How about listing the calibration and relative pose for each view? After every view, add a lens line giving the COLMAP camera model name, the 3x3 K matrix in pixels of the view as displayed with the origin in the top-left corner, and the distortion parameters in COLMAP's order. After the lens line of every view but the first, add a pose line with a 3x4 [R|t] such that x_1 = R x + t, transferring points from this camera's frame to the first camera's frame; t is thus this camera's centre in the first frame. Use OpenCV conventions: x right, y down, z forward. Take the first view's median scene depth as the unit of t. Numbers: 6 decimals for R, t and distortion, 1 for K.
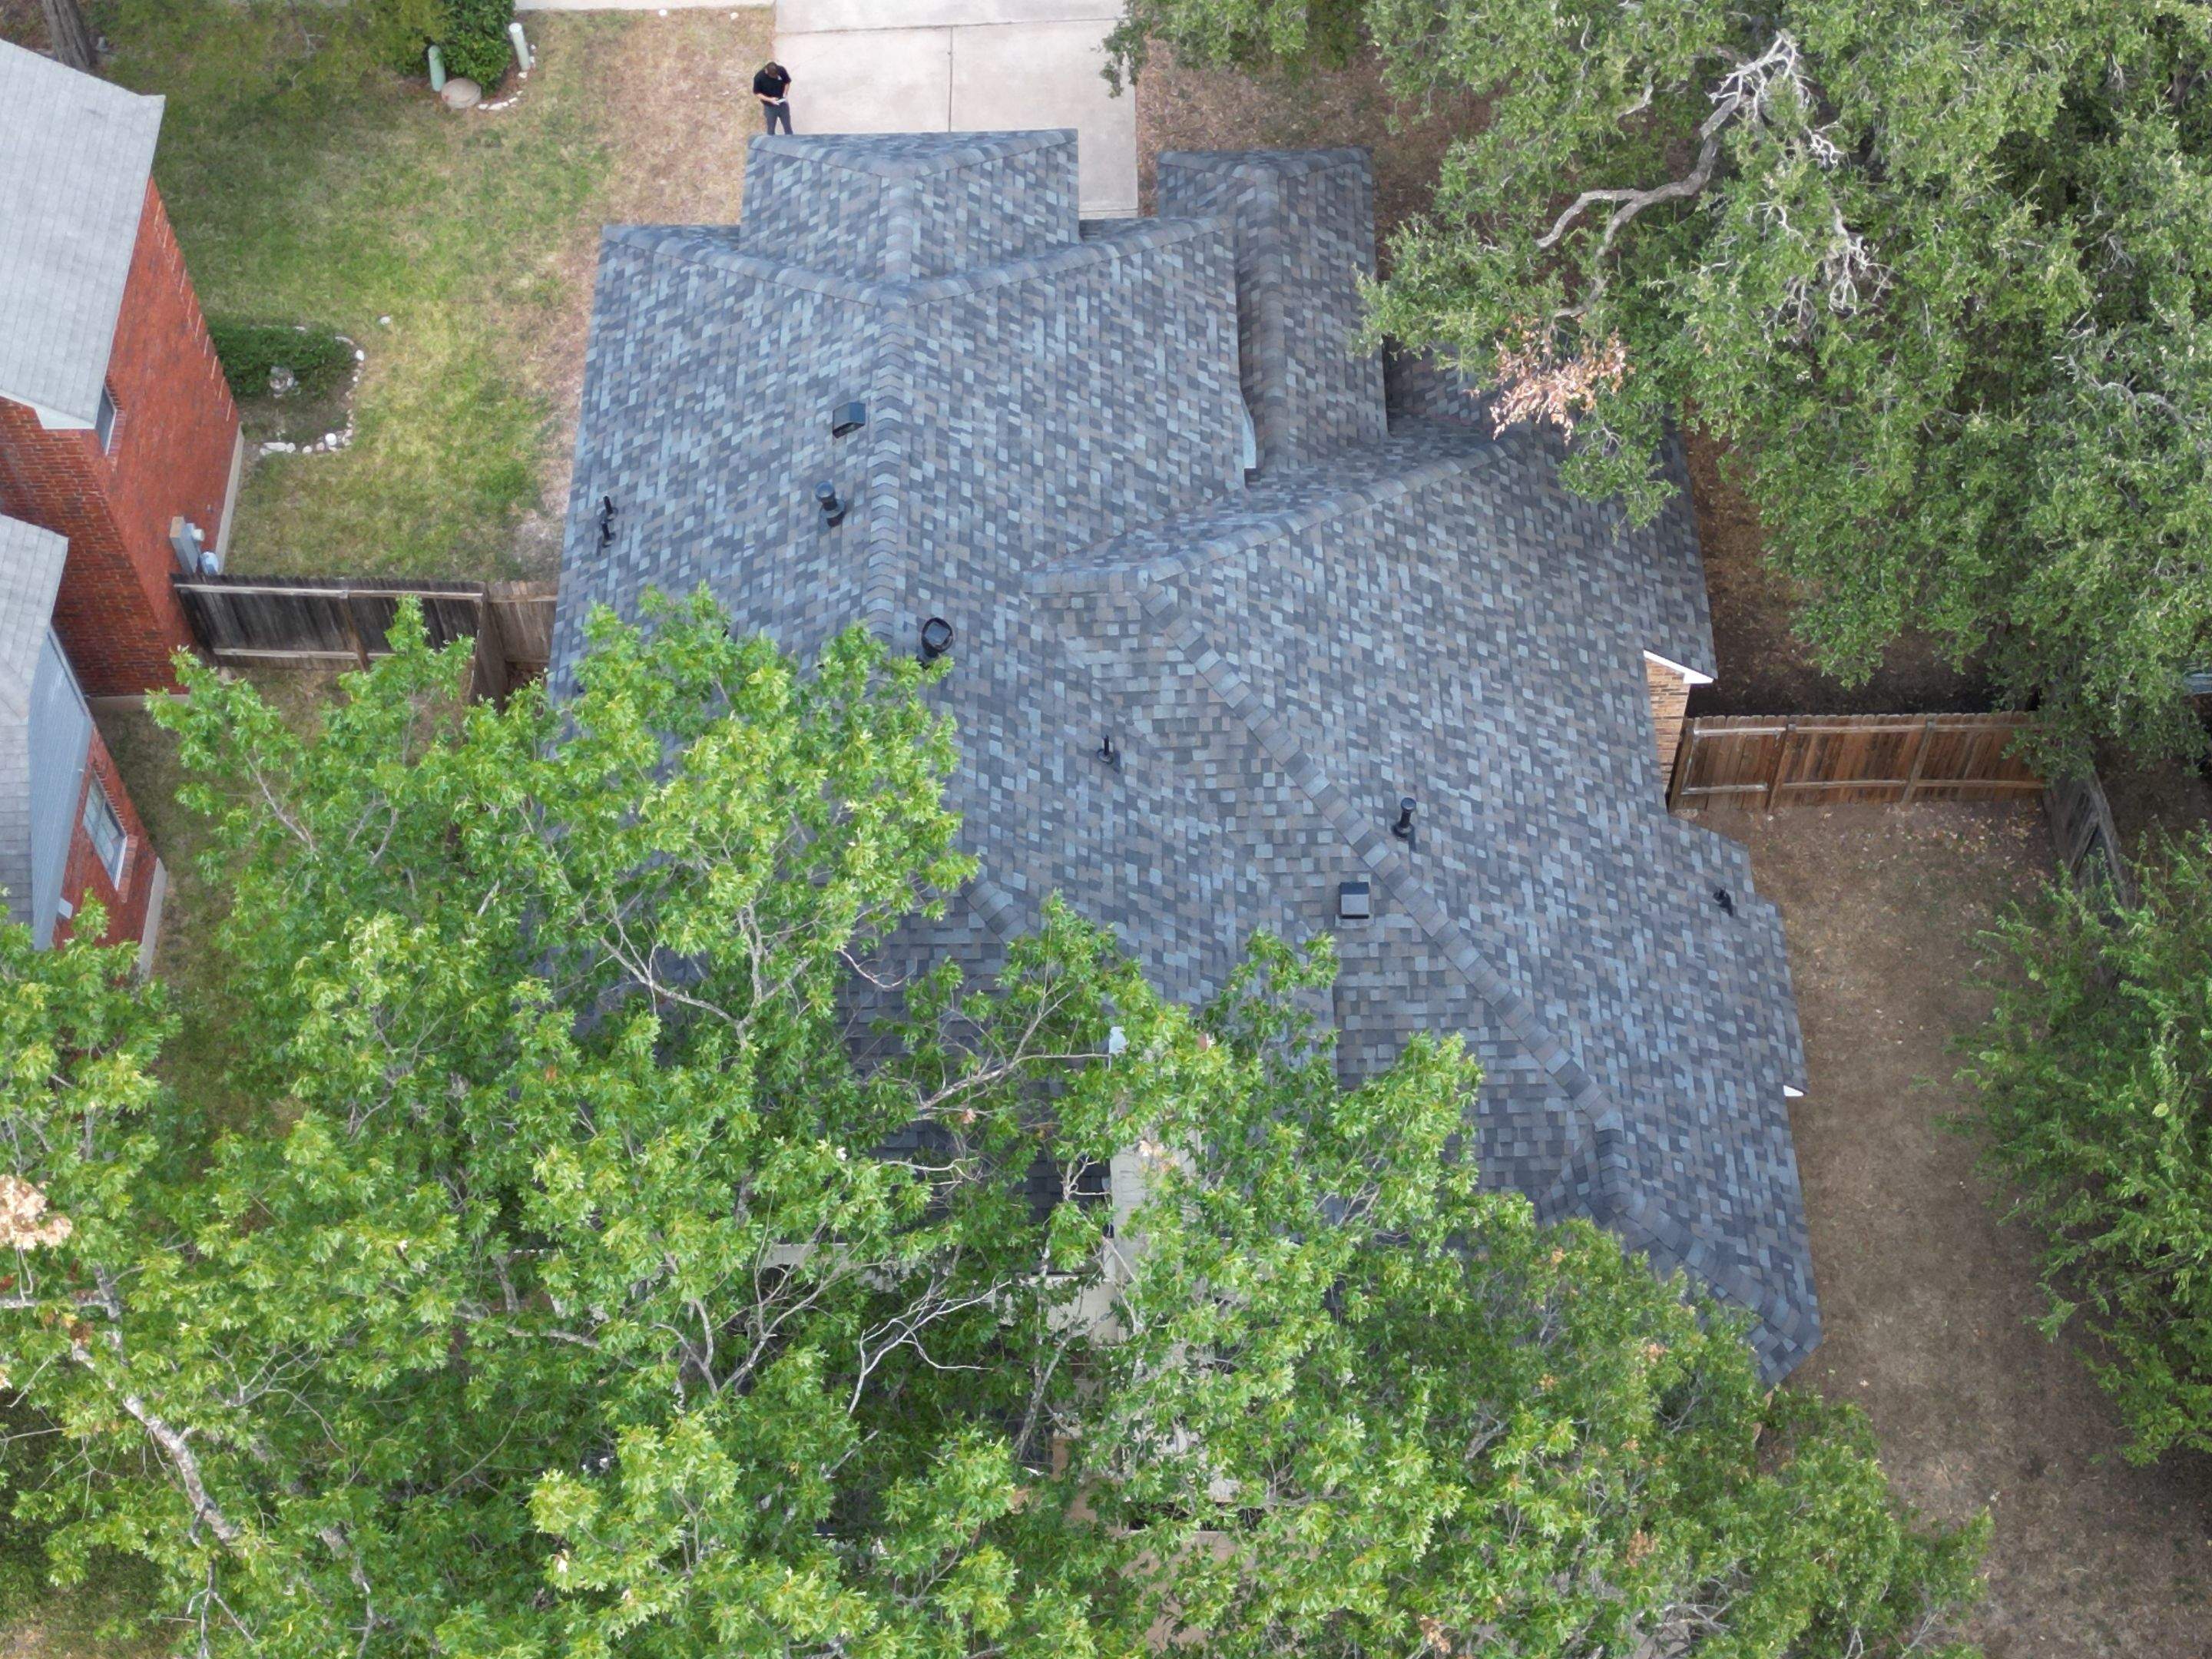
lens RADIAL K [[3074.8, 0, 1097.1], [0, 3074.8, 845.7], [0, 0, 1]] dist [0.095855, 0.000000]
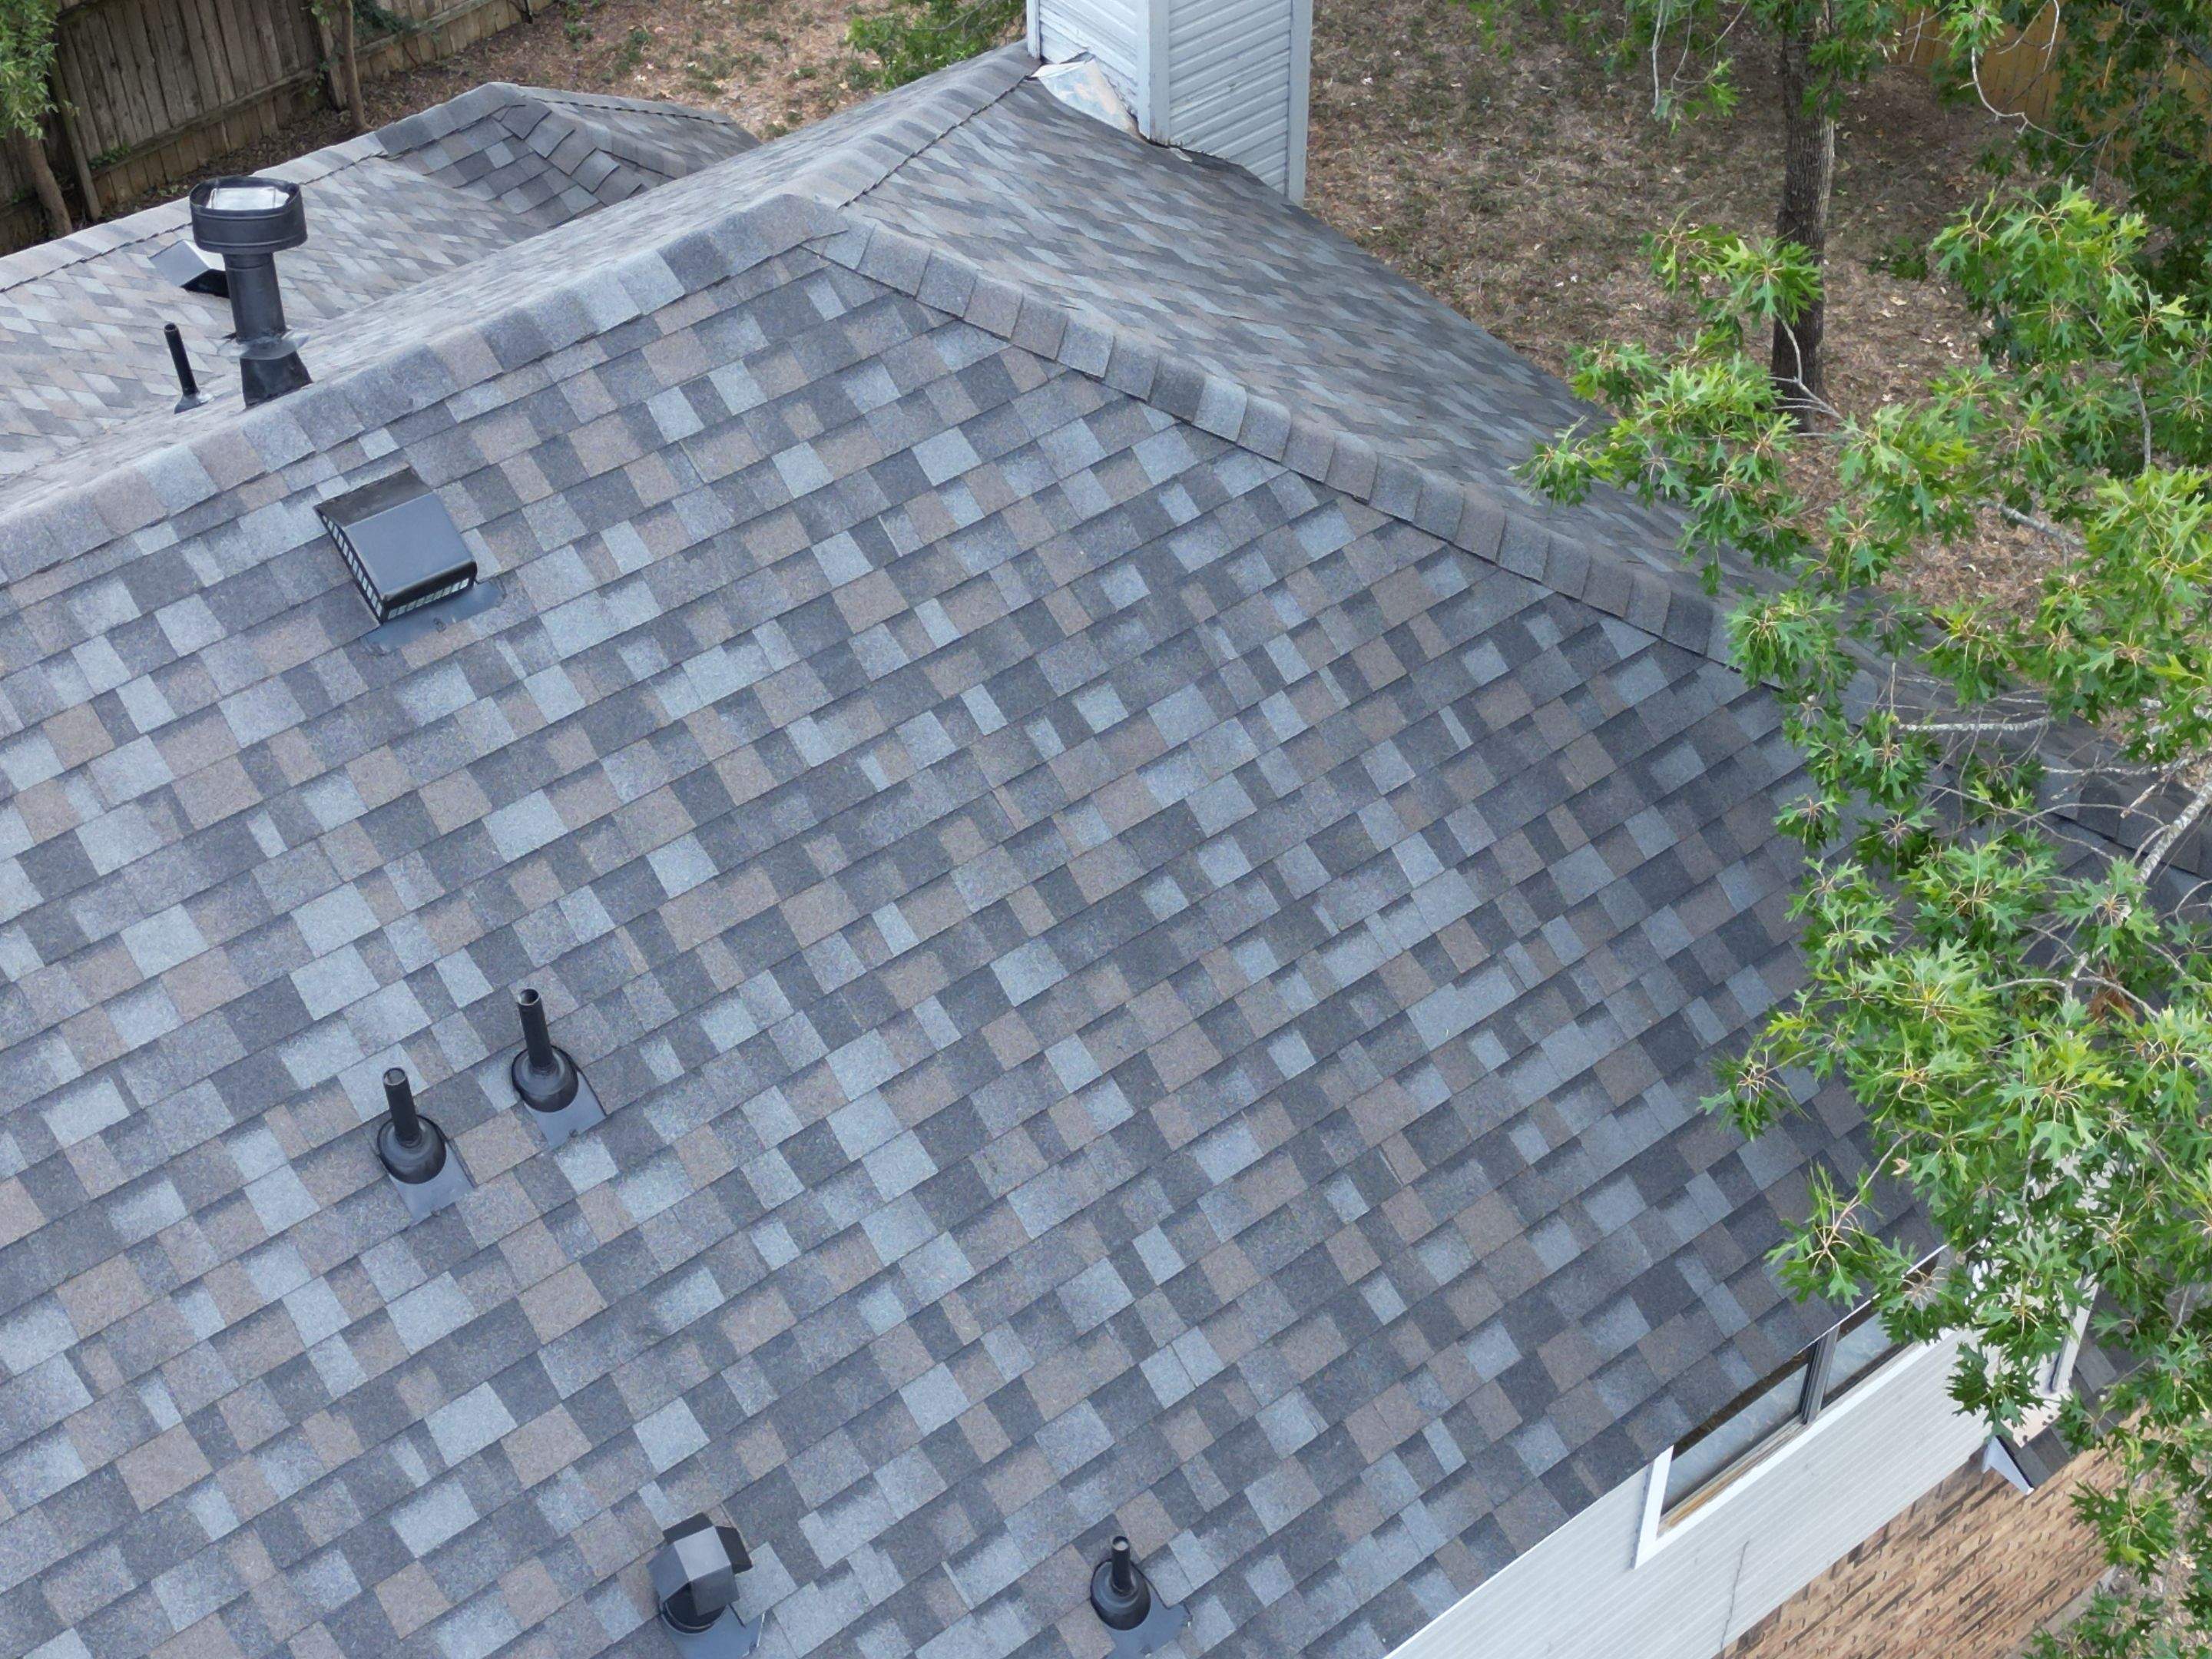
lens RADIAL K [[3074.8, 0, 1098.9], [0, 3074.8, 824.8], [0, 0, 1]] dist [0.095855, 0.000000]
pose [[-0.611607, -0.531445, 0.586091, -0.271650], [0.661452, 0.062961, 0.747340, -0.205999], [-0.434071, 0.844750, 0.313018, 0.815174]]
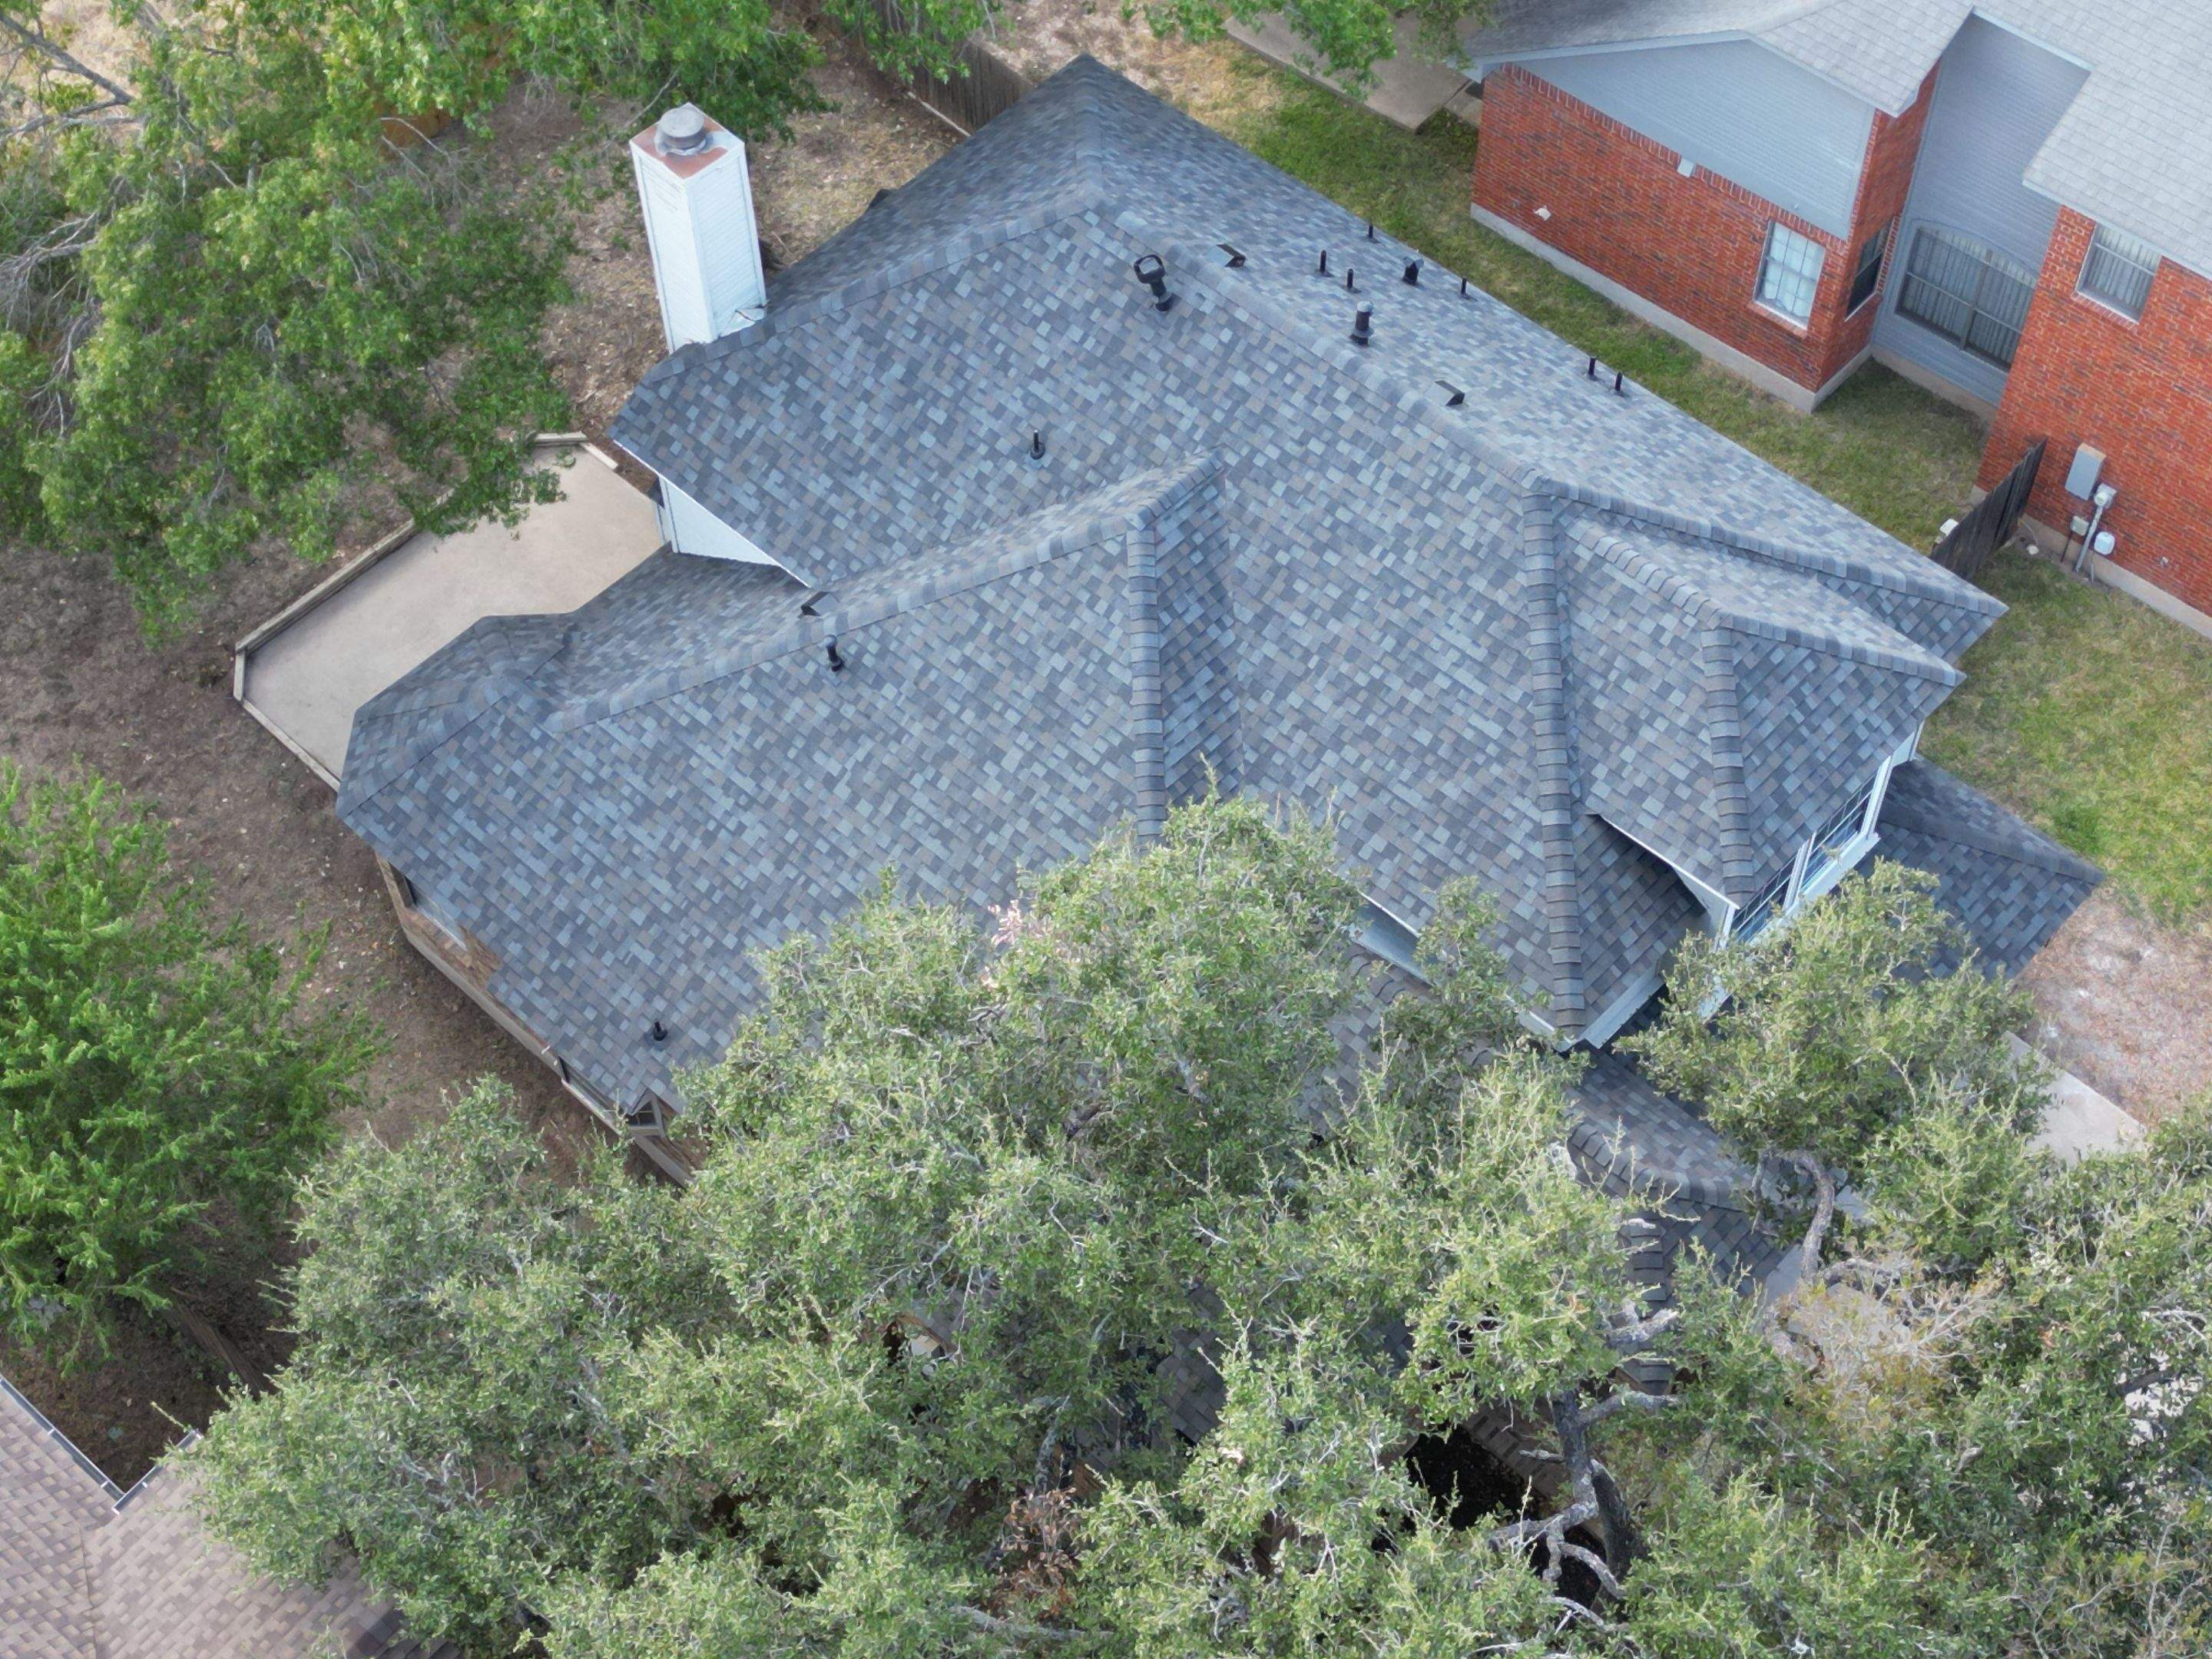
lens RADIAL K [[3074.8, 0, 1094.7], [0, 3074.8, 853.2], [0, 0, 1]] dist [0.095855, 0.000000]
pose [[-0.686135, 0.614725, -0.389014, 0.461755], [-0.572416, -0.126200, 0.810193, -0.868928], [0.448952, 0.778580, 0.438469, 0.591487]]
